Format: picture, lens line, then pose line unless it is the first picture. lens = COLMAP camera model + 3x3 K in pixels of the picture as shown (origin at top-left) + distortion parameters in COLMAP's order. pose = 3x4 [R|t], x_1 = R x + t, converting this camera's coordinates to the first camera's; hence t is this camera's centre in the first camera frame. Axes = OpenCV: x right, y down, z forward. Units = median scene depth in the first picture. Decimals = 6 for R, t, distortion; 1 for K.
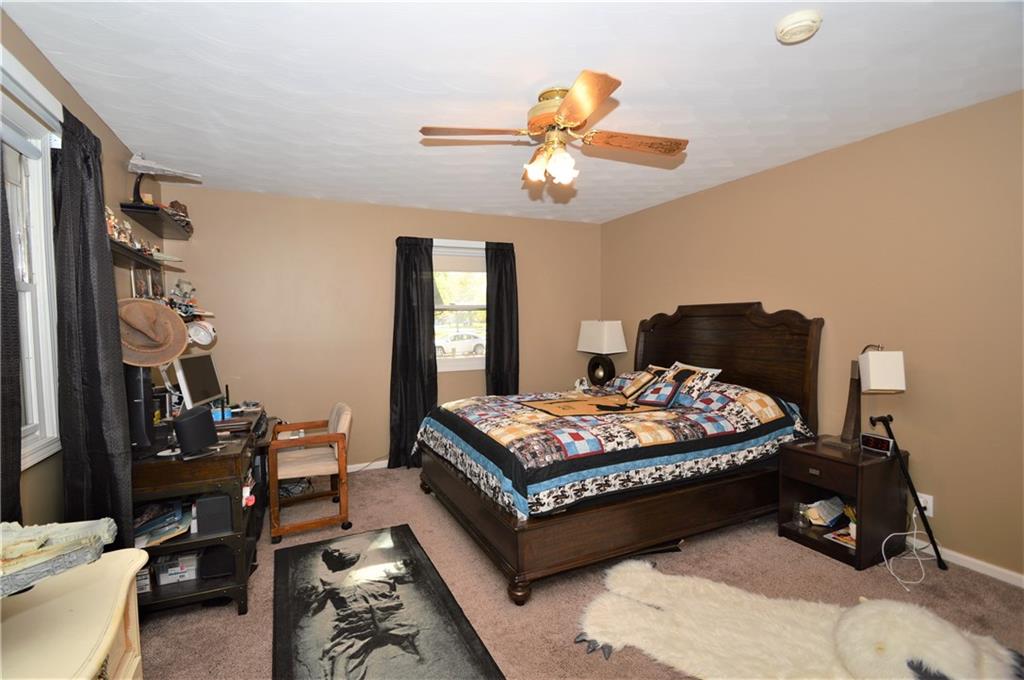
lens RADIAL K [[459.4, 0, 493.5], [0, 459.4, 341.4], [0, 0, 1]] dist [0.003628, -0.011775]
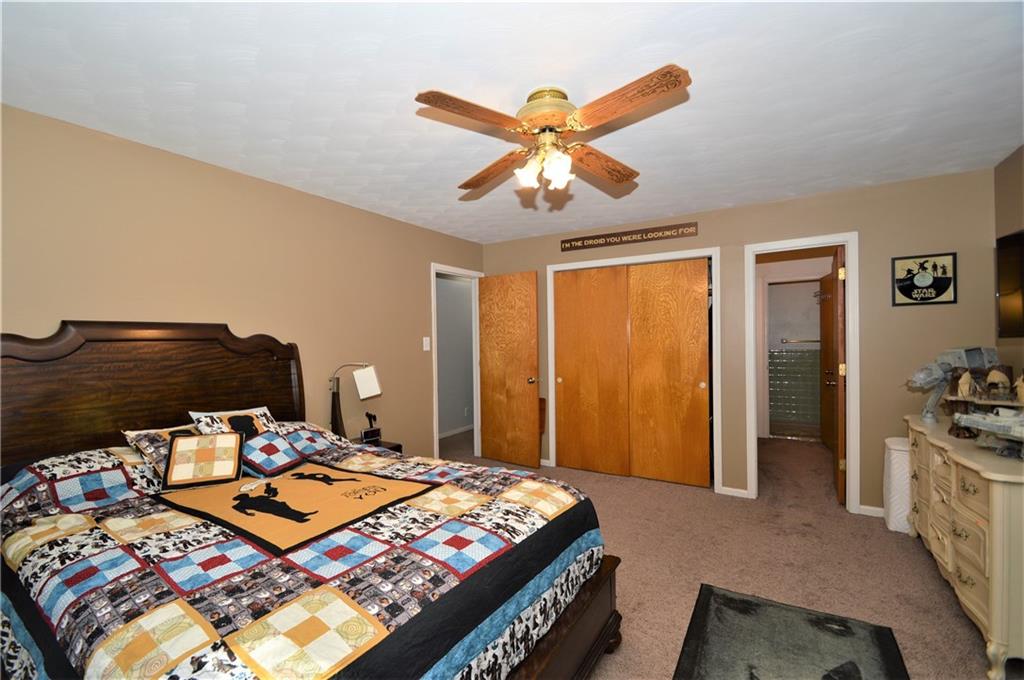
lens RADIAL K [[459.4, 0, 493.5], [0, 459.4, 341.4], [0, 0, 1]] dist [0.003628, -0.011775]
pose [[-0.557788, 0.023276, 0.829657, -0.505441], [0.060502, 0.998088, 0.012675, -0.049406], [-0.827775, 0.057265, -0.558130, 1.453917]]
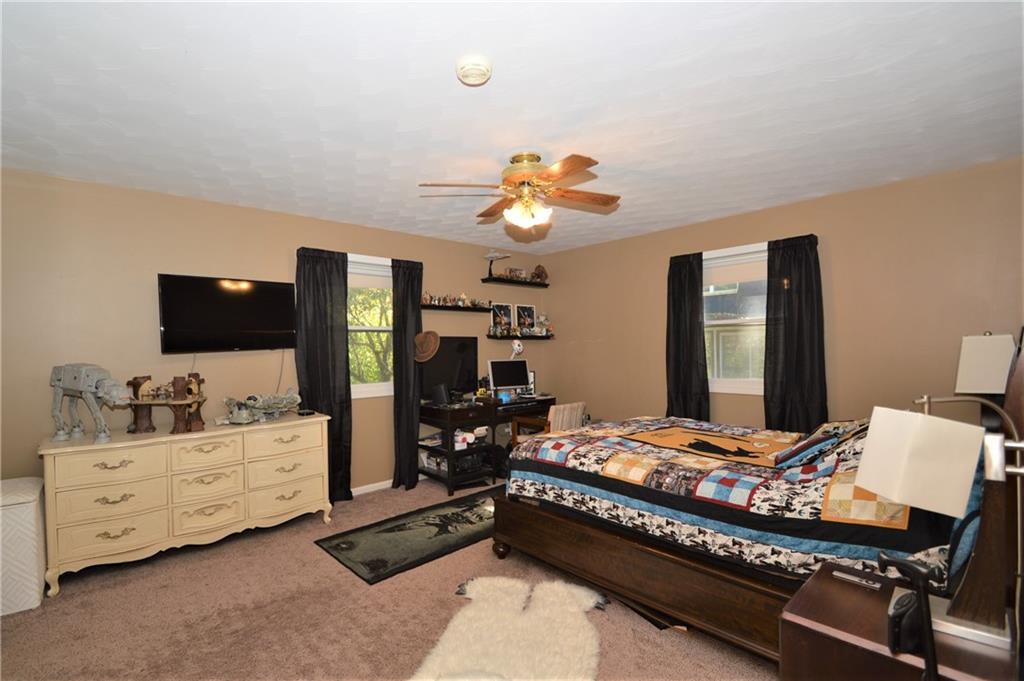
lens RADIAL K [[459.4, 0, 493.5], [0, 459.4, 341.9], [0, 0, 1]] dist [0.003628, -0.011775]
pose [[0.310087, 0.004366, -0.950698, 1.132160], [-0.027340, 0.999617, -0.004327, -0.030836], [0.950315, 0.027334, 0.310087, 0.492030]]
